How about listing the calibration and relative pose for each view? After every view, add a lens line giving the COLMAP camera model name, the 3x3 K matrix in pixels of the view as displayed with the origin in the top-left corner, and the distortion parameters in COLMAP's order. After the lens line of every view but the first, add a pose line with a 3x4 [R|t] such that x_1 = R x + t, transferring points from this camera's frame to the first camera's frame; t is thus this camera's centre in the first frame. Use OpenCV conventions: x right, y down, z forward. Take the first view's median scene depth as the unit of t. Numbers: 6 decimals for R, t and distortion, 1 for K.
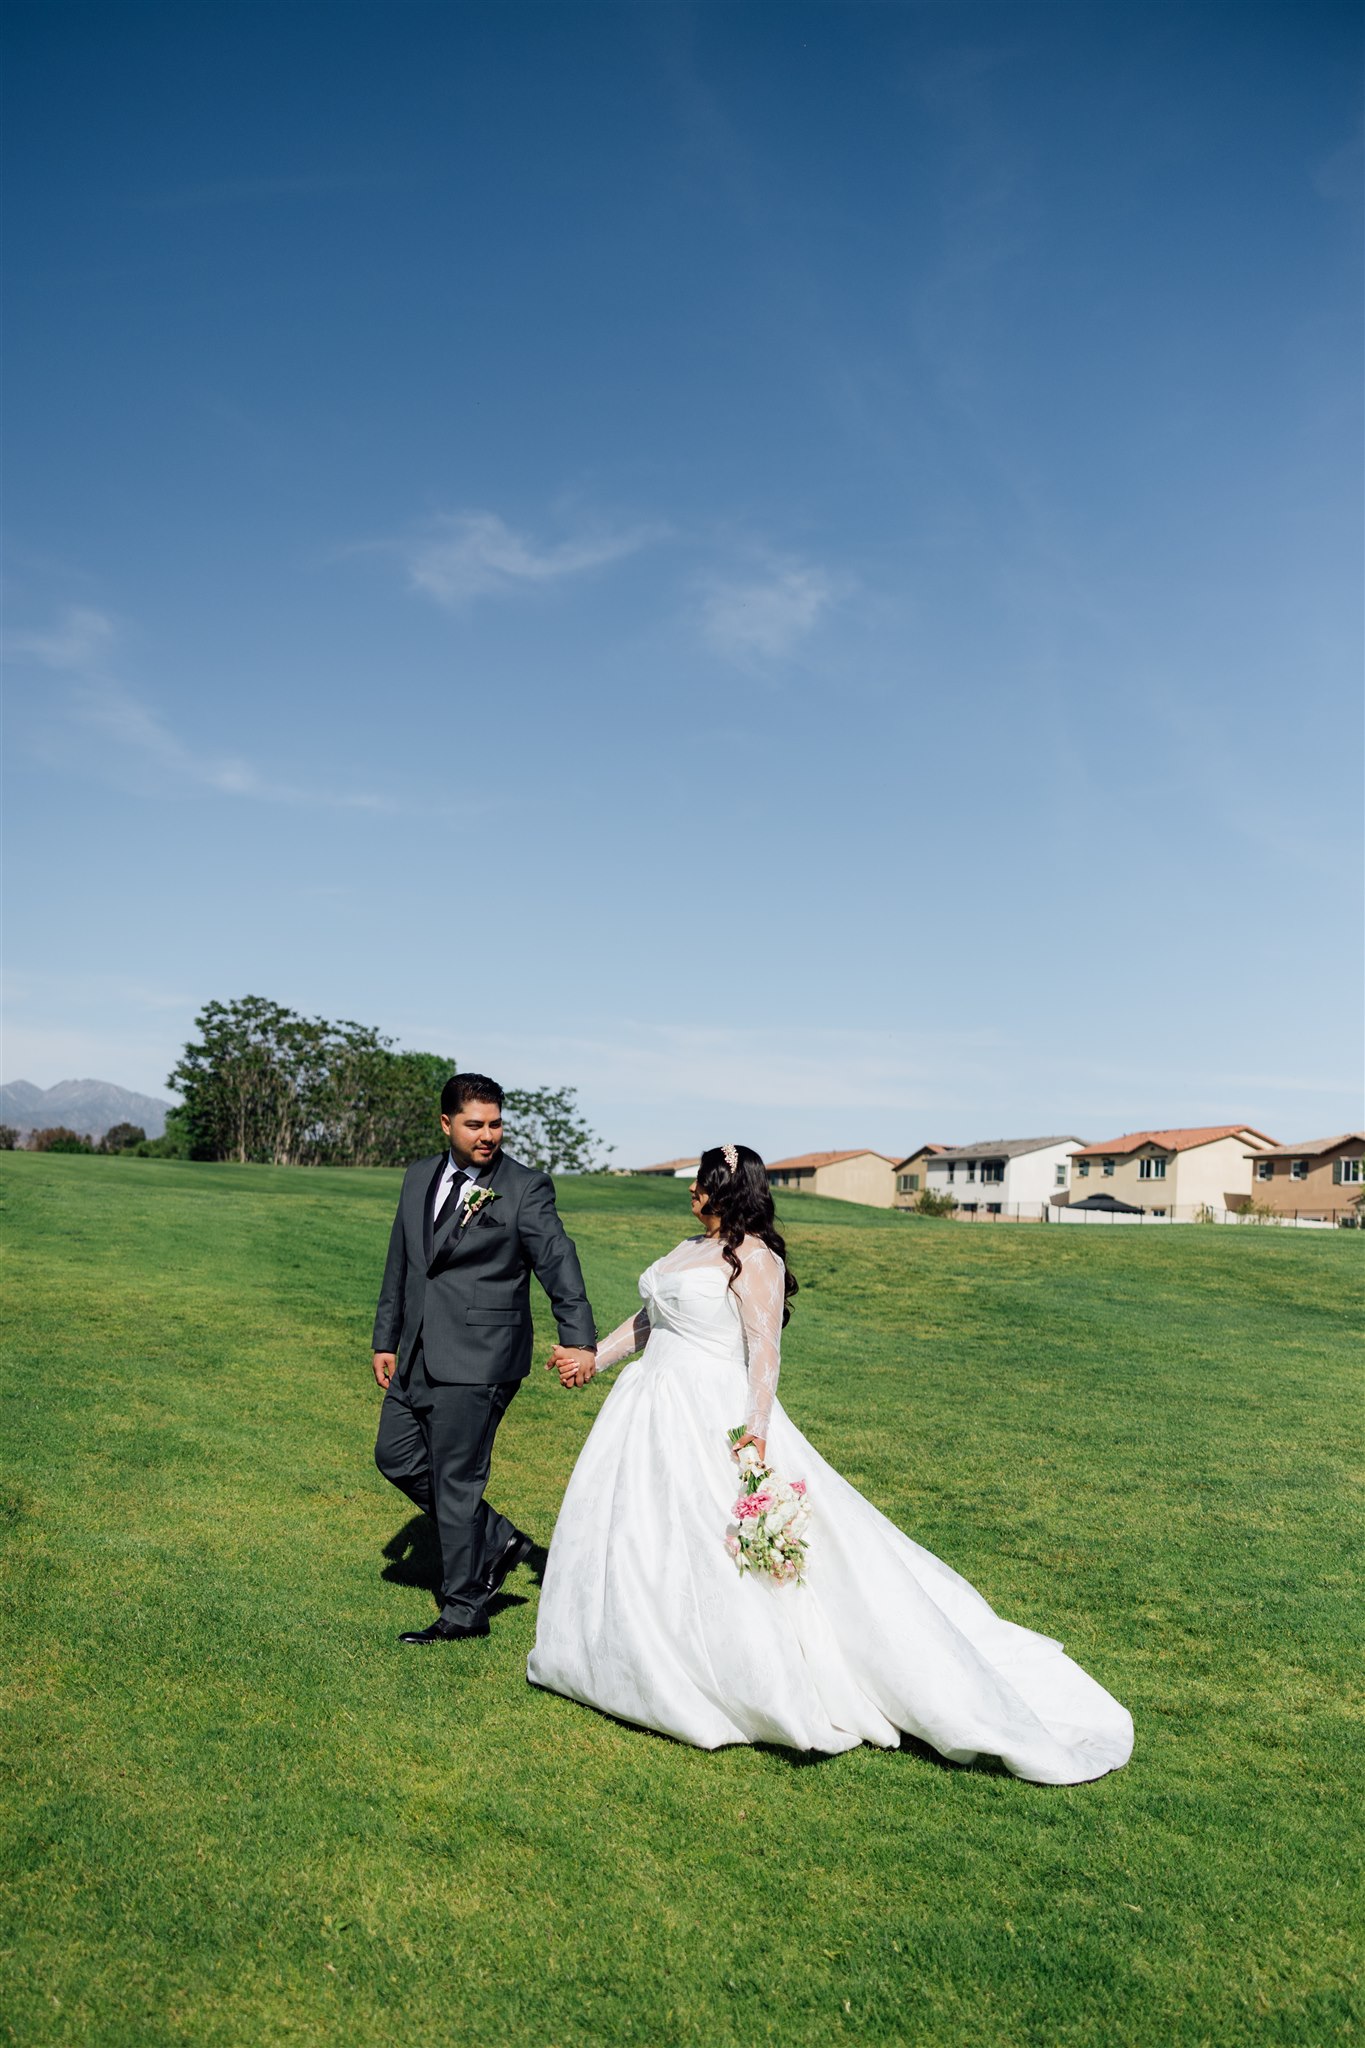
lens RADIAL K [[1594.7, 0, 682.5], [0, 1594.7, 1018.7], [0, 0, 1]] dist [0.009502, -0.017413]
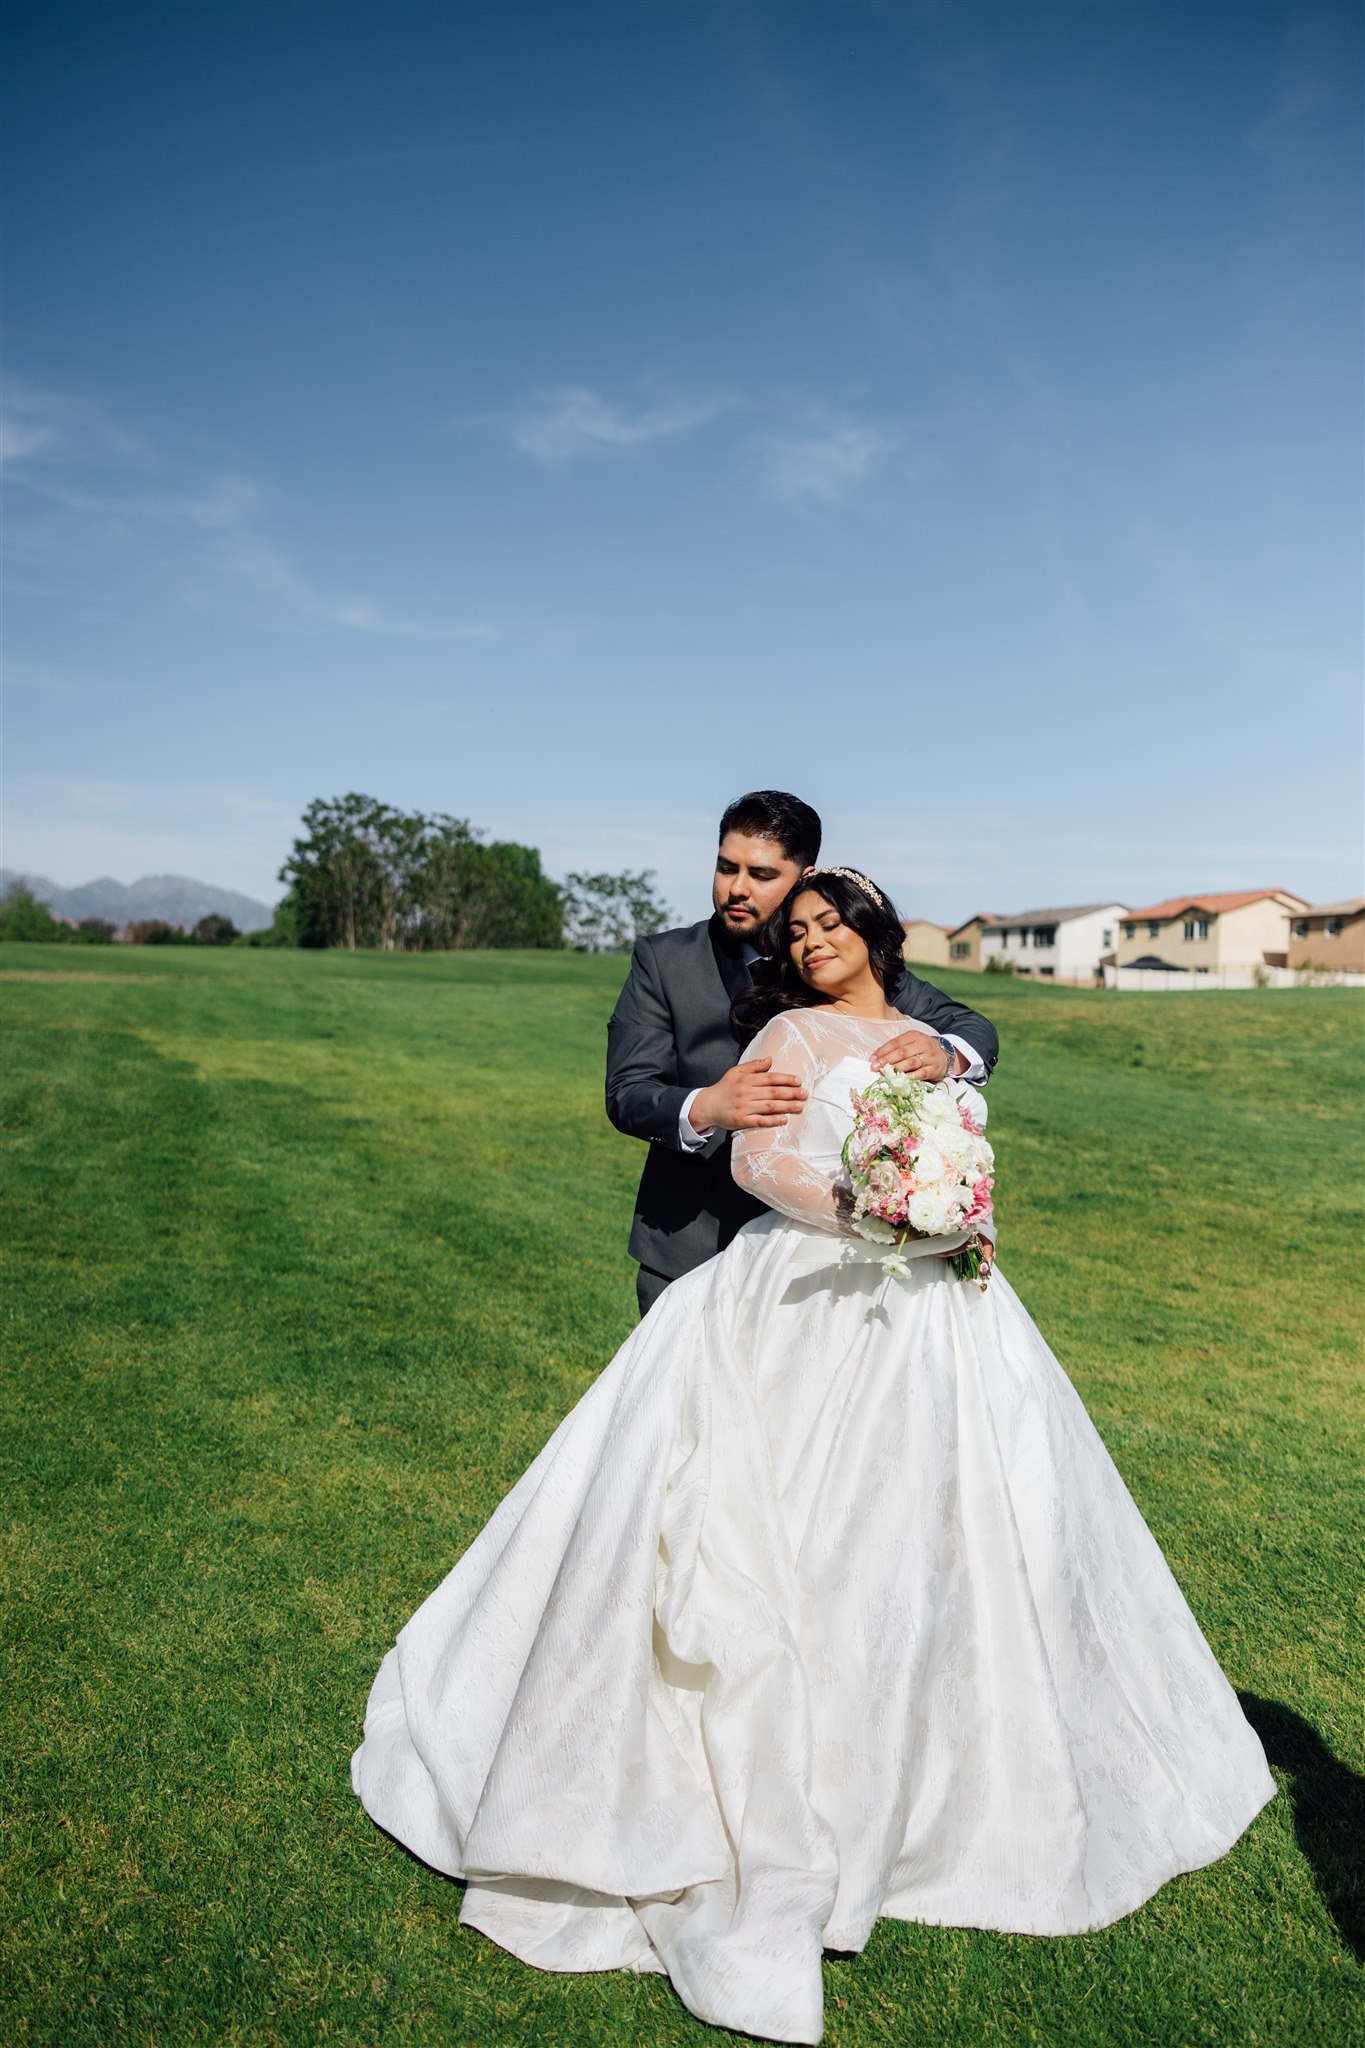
lens RADIAL K [[2760.1, 0, 679.6], [0, 2760.1, 1024.2], [0, 0, 1]] dist [0.022374, 0.000000]
pose [[0.999541, -0.027659, -0.012361, -0.031578], [0.028934, 0.992489, 0.118861, -0.074675], [0.008981, -0.119164, 0.992834, -0.860413]]
